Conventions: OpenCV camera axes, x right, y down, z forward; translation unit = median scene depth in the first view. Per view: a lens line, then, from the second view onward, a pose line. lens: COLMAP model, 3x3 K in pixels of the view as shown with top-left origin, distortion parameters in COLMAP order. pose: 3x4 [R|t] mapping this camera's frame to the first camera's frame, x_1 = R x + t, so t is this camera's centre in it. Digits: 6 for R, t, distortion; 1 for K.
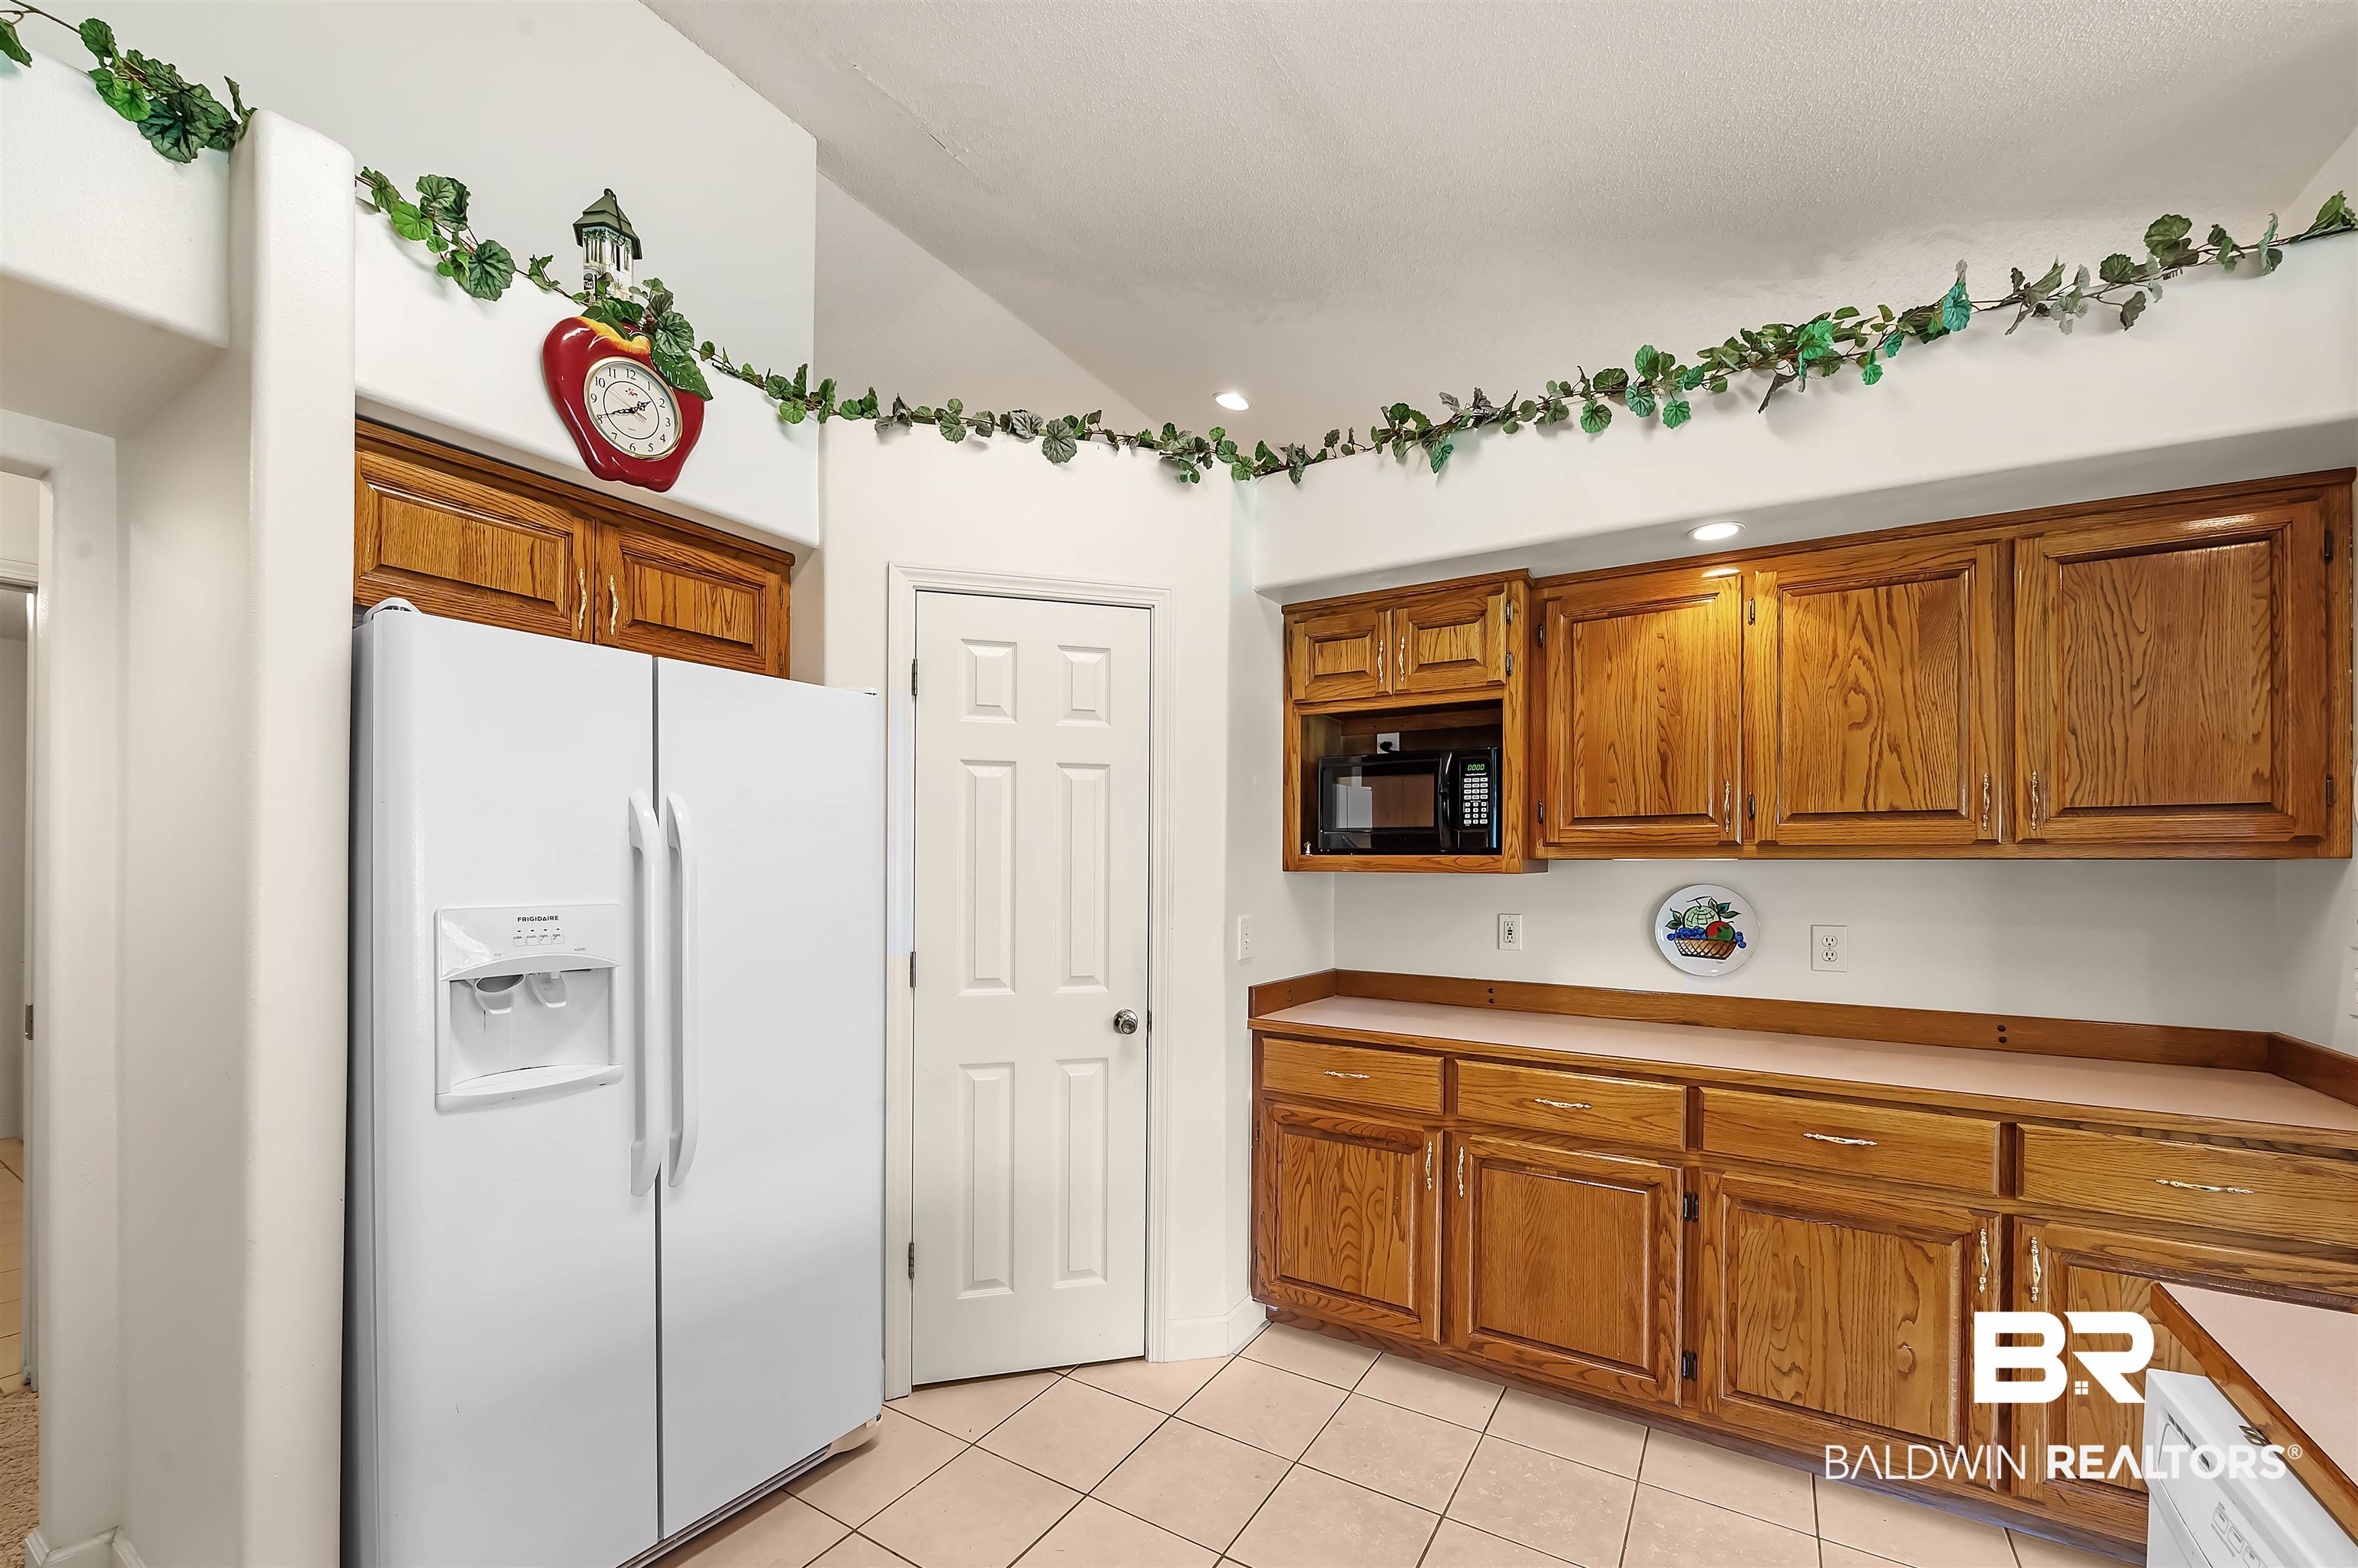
lens RADIAL K [[943.8, 0, 1192.9], [0, 943.8, 866.7], [0, 0, 1]] dist [-0.002137, -0.001847]
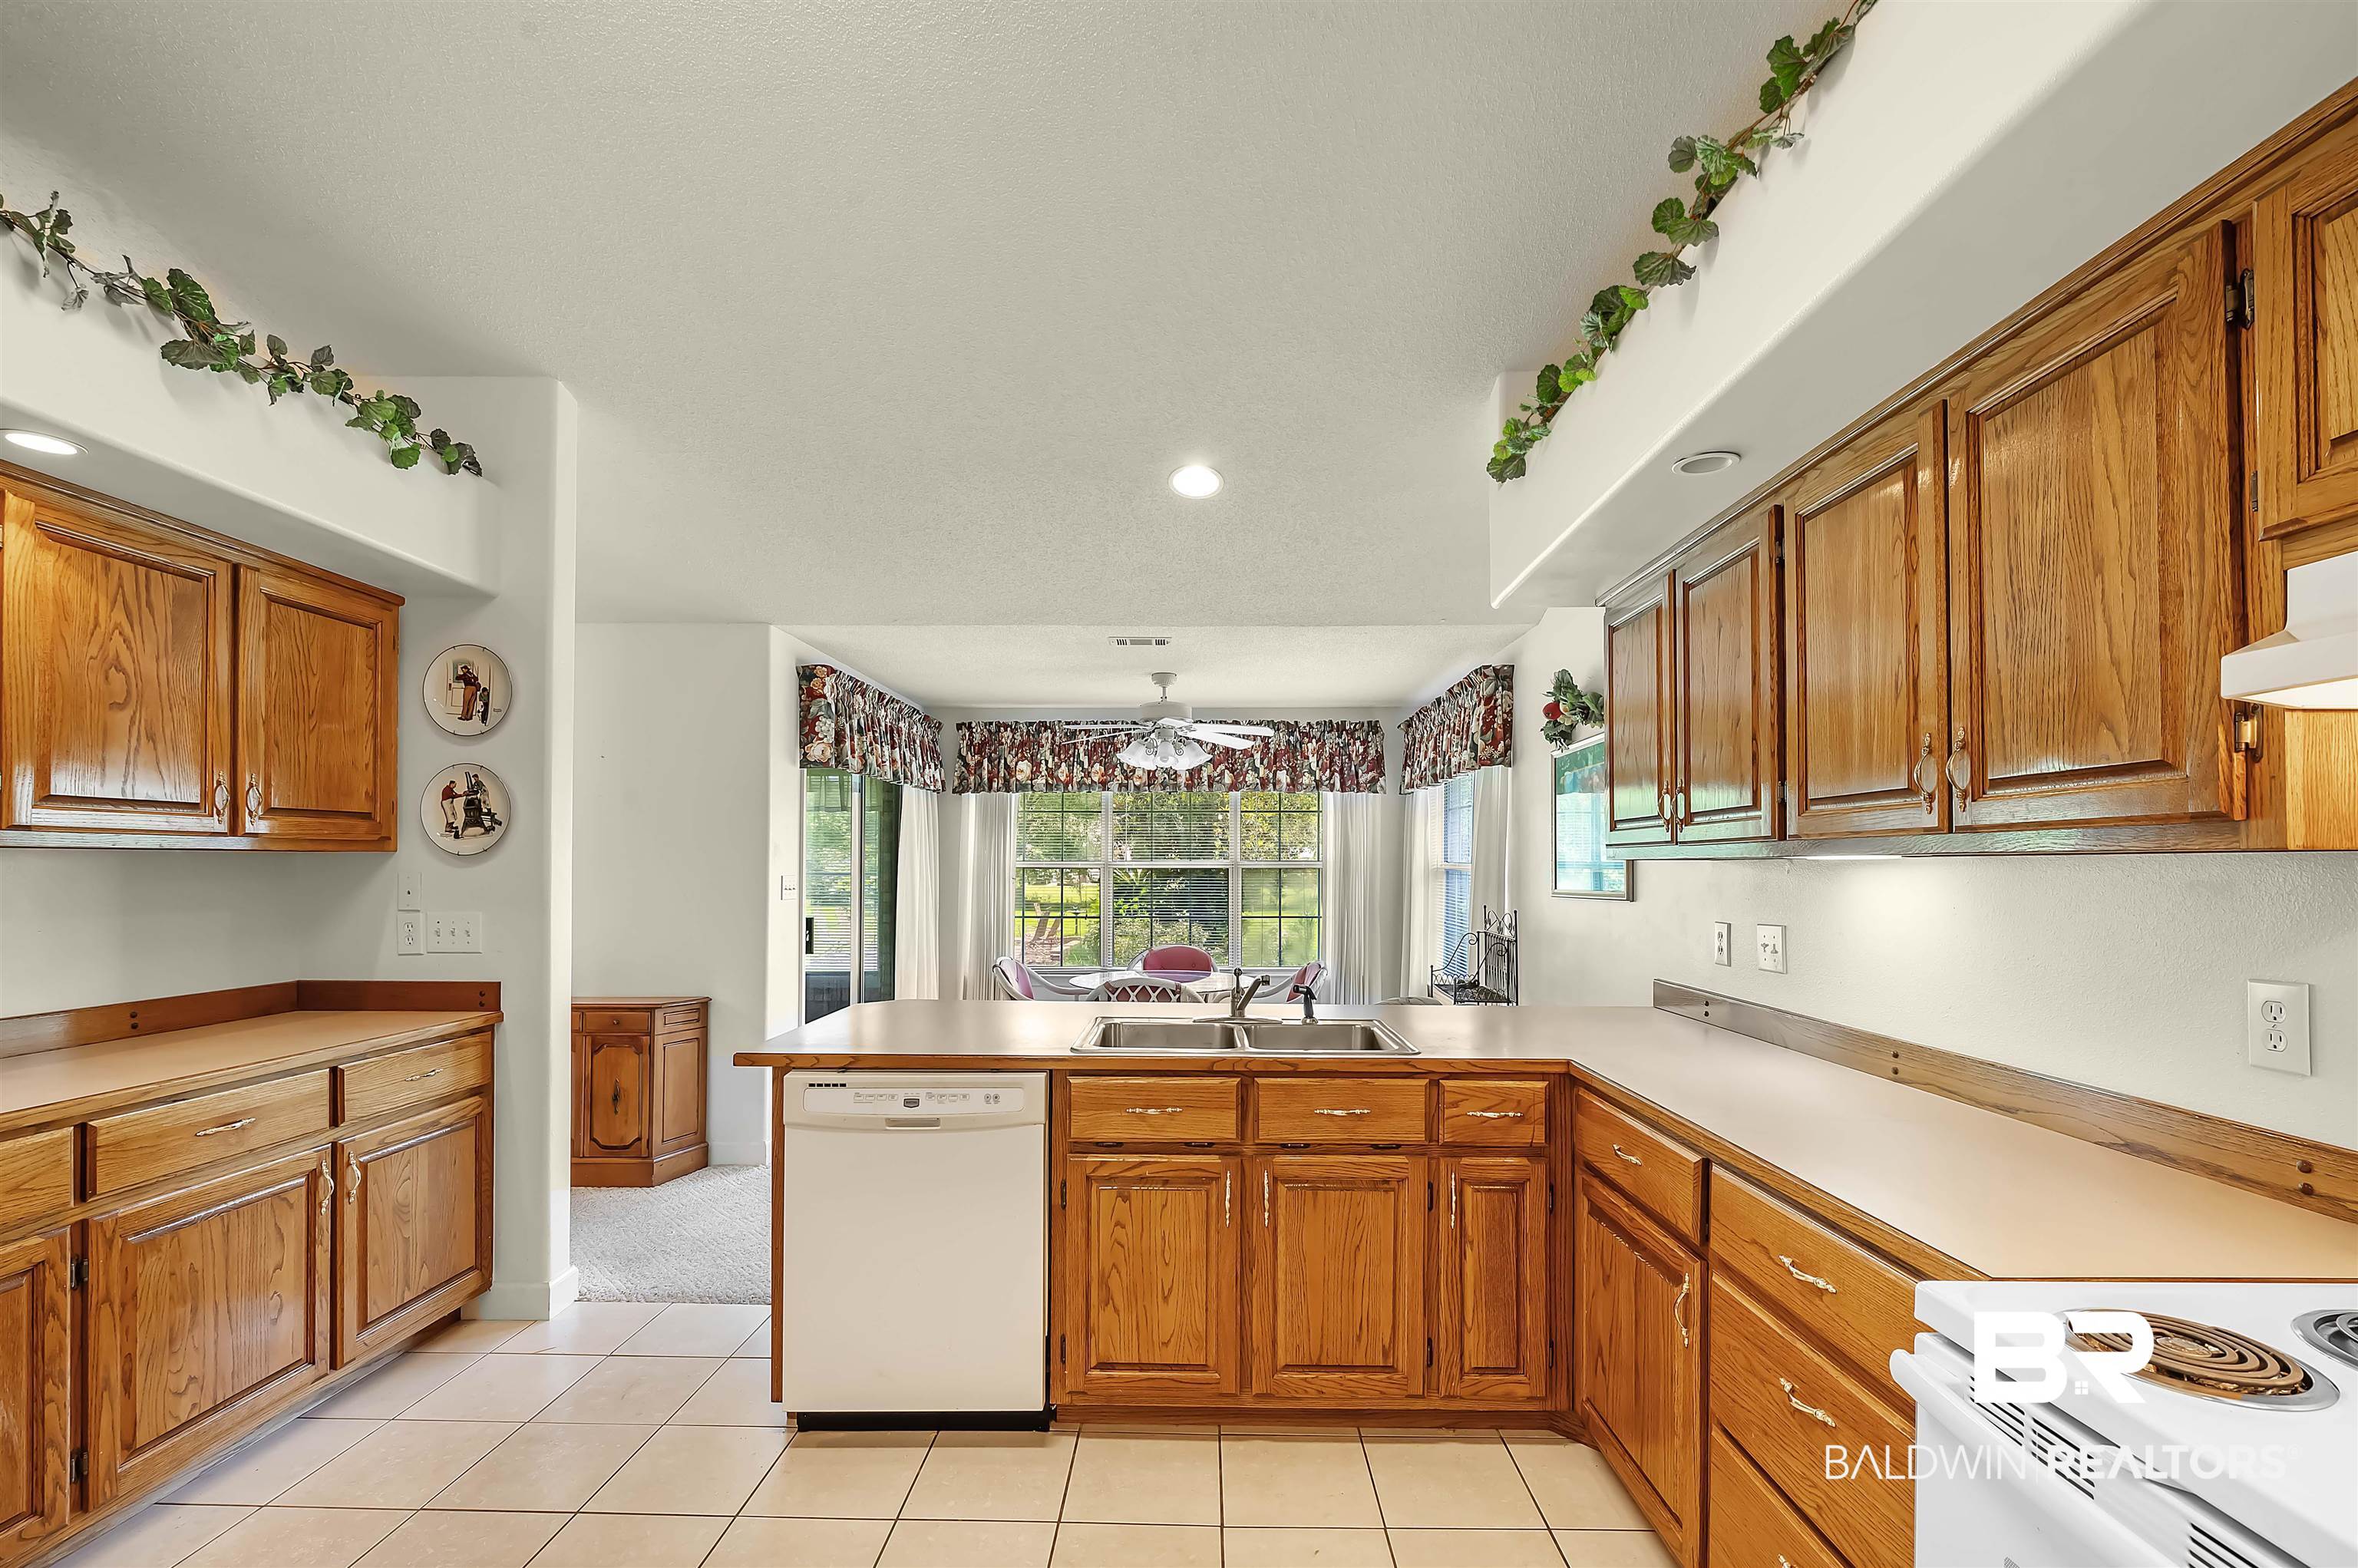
lens RADIAL K [[1003.5, 0, 1186.3], [0, 1003.5, 859.0], [0, 0, 1]] dist [-0.009492, 0.000035]
pose [[-0.493086, -0.003576, 0.869973, -0.707157], [-0.003788, 0.999991, 0.001963, -0.004090], [-0.869973, -0.002327, -0.493095, 0.593231]]
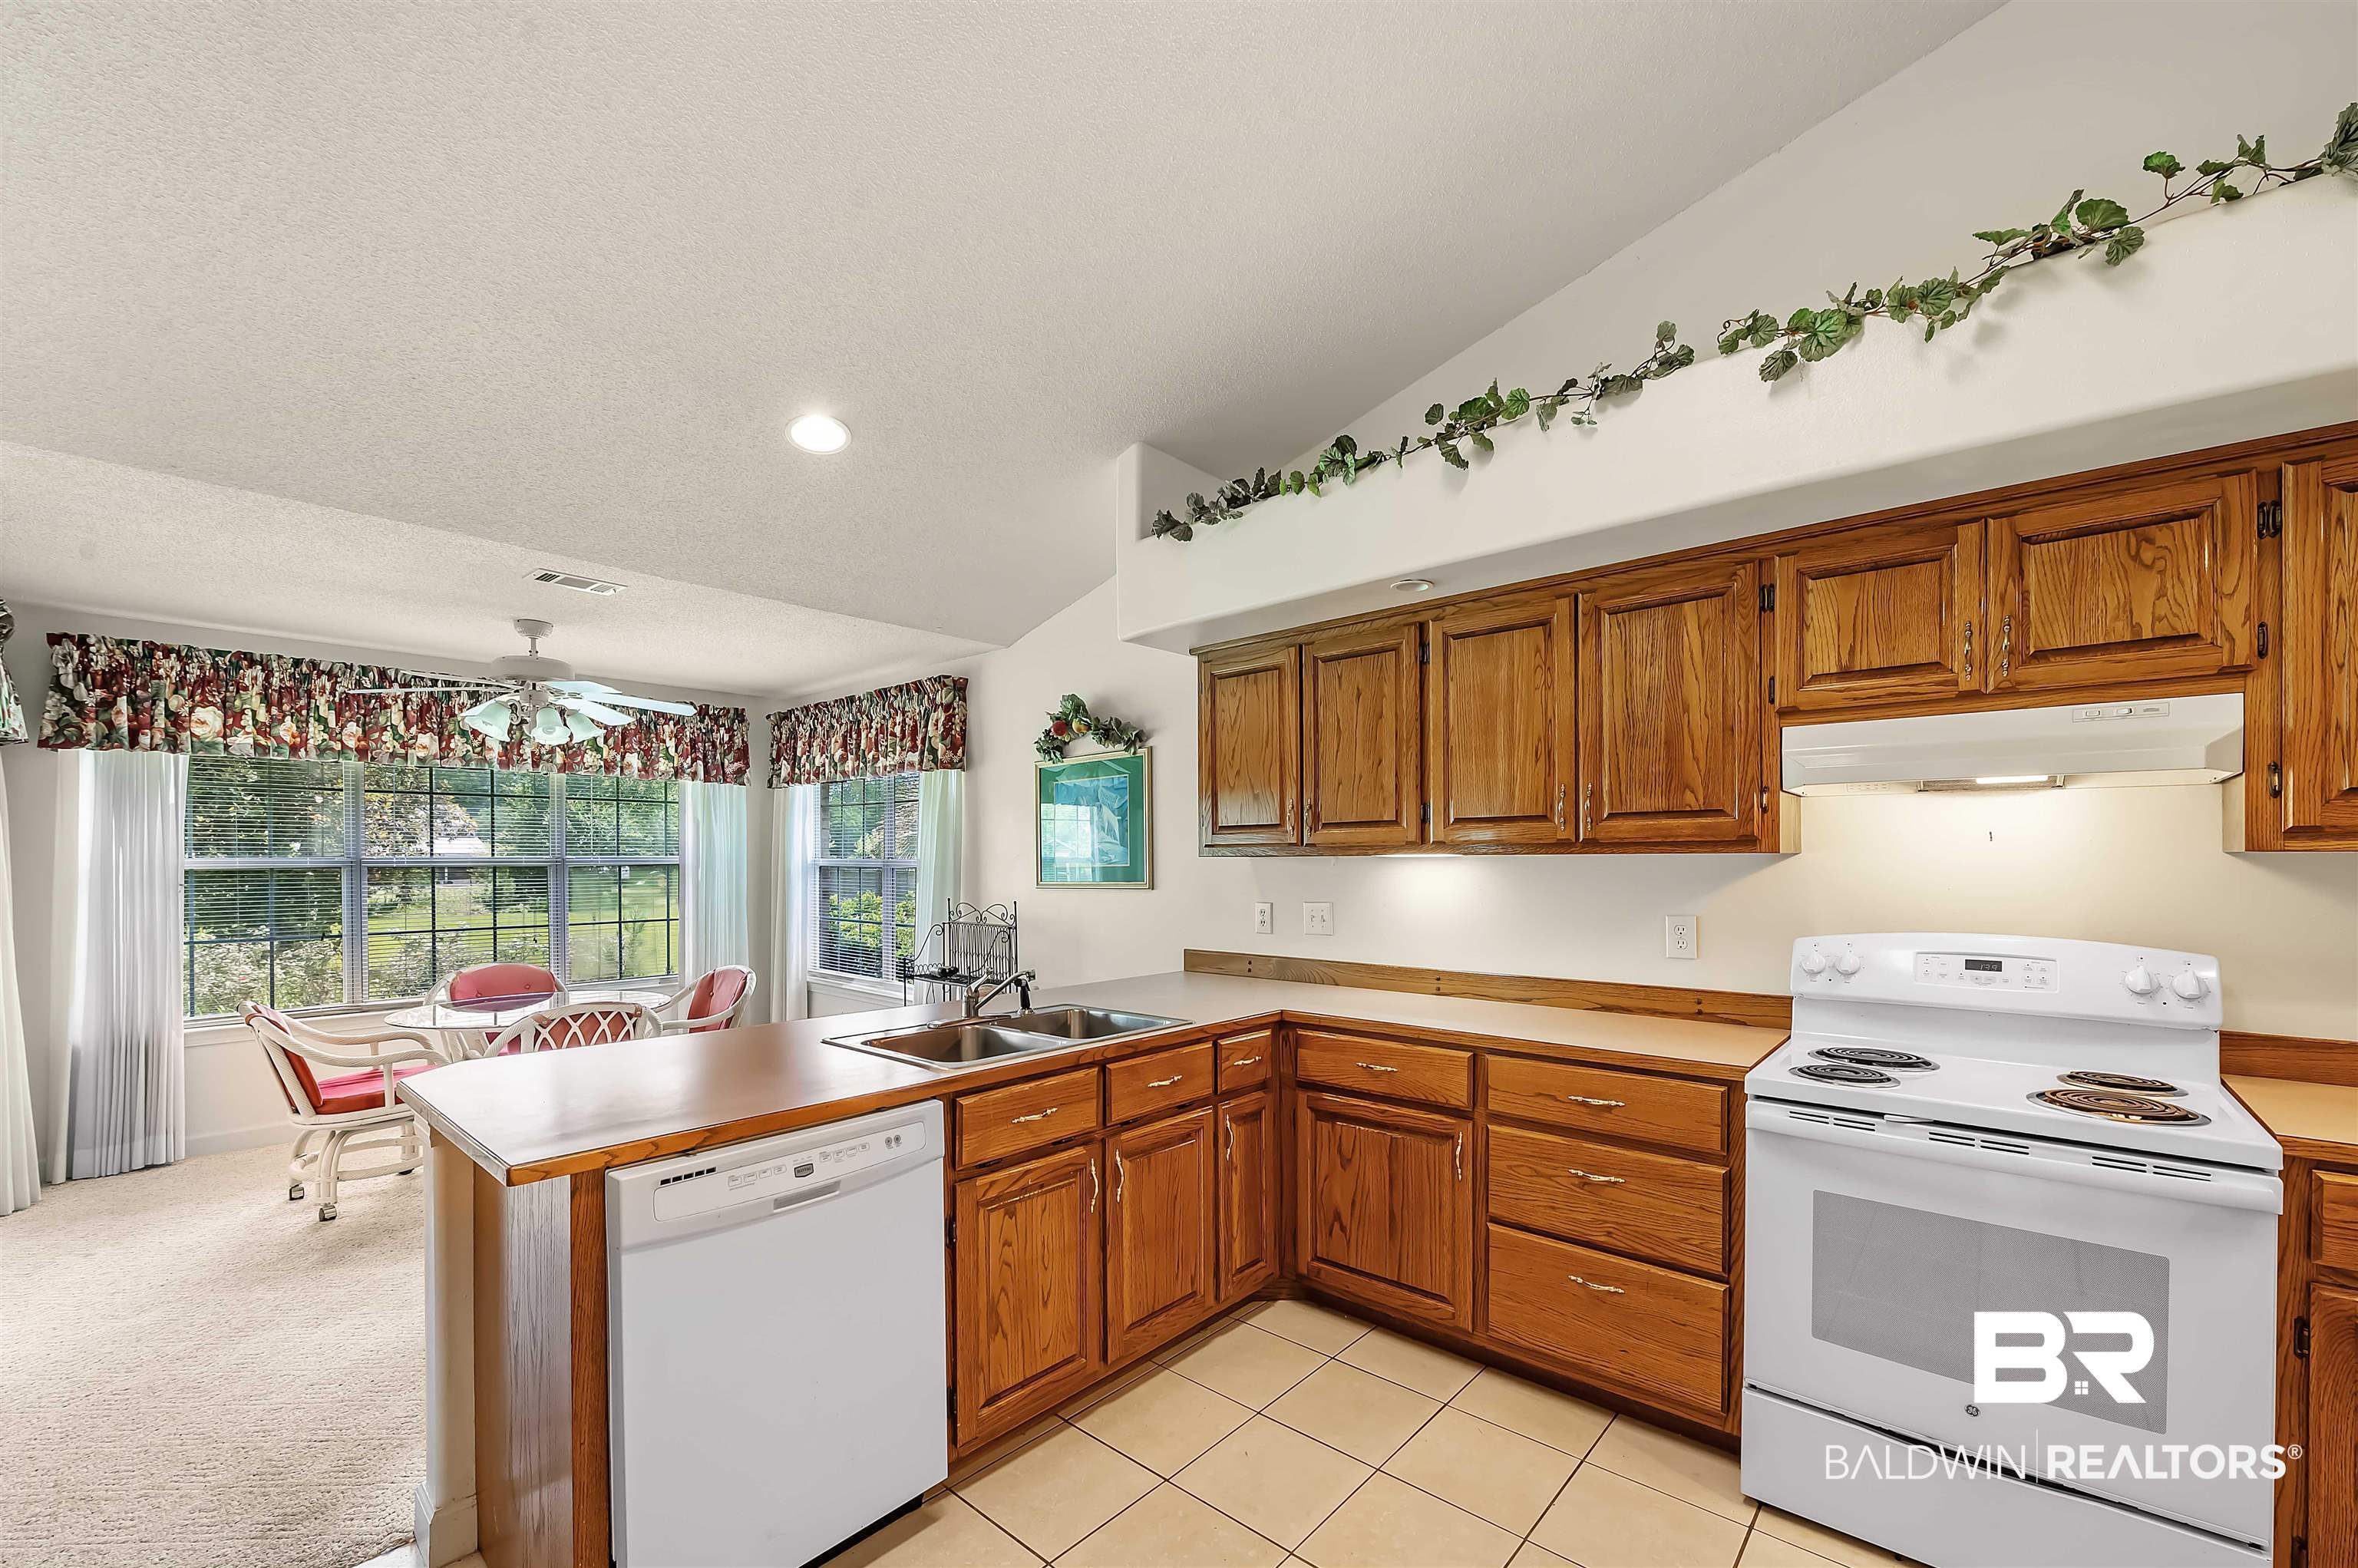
lens RADIAL K [[943.8, 0, 1192.9], [0, 943.8, 866.7], [0, 0, 1]] dist [-0.002137, -0.001847]
pose [[-0.982141, -0.006461, 0.188033, -0.102257], [-0.004280, 0.999919, 0.012003, -0.004503], [-0.188096, 0.010983, -0.982089, 1.024470]]
